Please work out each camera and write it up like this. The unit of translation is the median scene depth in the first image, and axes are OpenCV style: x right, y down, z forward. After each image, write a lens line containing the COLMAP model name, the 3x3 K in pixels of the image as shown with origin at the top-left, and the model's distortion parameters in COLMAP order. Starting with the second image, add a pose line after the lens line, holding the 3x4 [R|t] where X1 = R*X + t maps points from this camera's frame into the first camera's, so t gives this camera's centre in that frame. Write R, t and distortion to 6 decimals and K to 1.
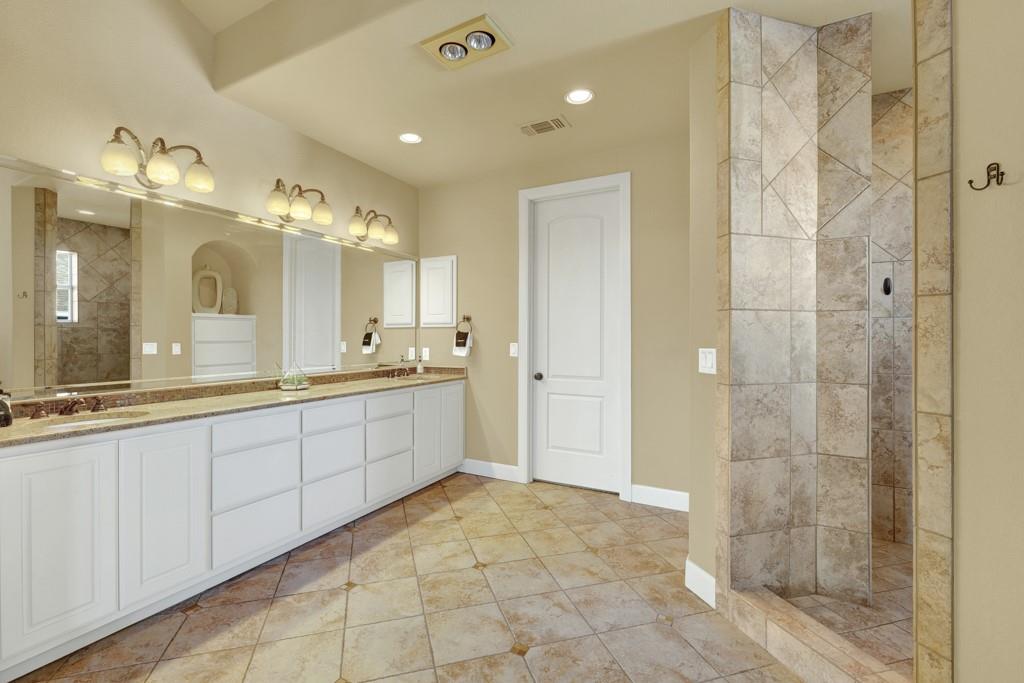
lens RADIAL K [[439.3, 0, 504.7], [0, 439.3, 337.8], [0, 0, 1]] dist [0.002196, -0.000337]
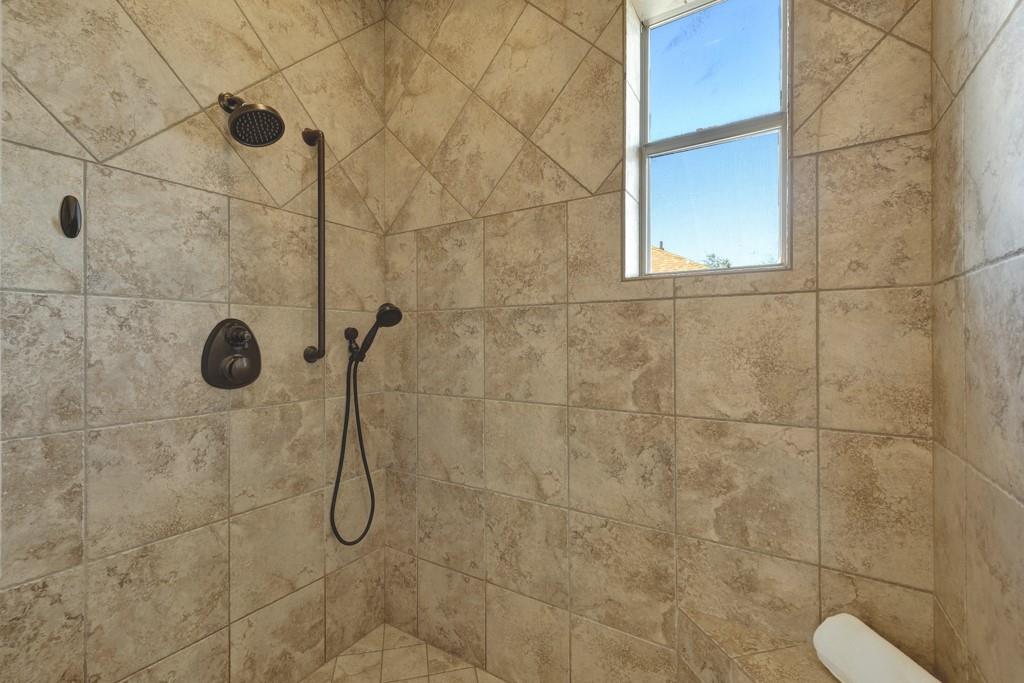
lens RADIAL K [[439.3, 0, 507.1], [0, 439.3, 340.0], [0, 0, 1]] dist [0.002196, -0.000337]
pose [[0.064993, 0.000961, 0.997885, 0.489320], [-0.001279, 0.999999, -0.000880, -0.002325], [-0.997885, -0.001219, 0.064994, 0.569903]]
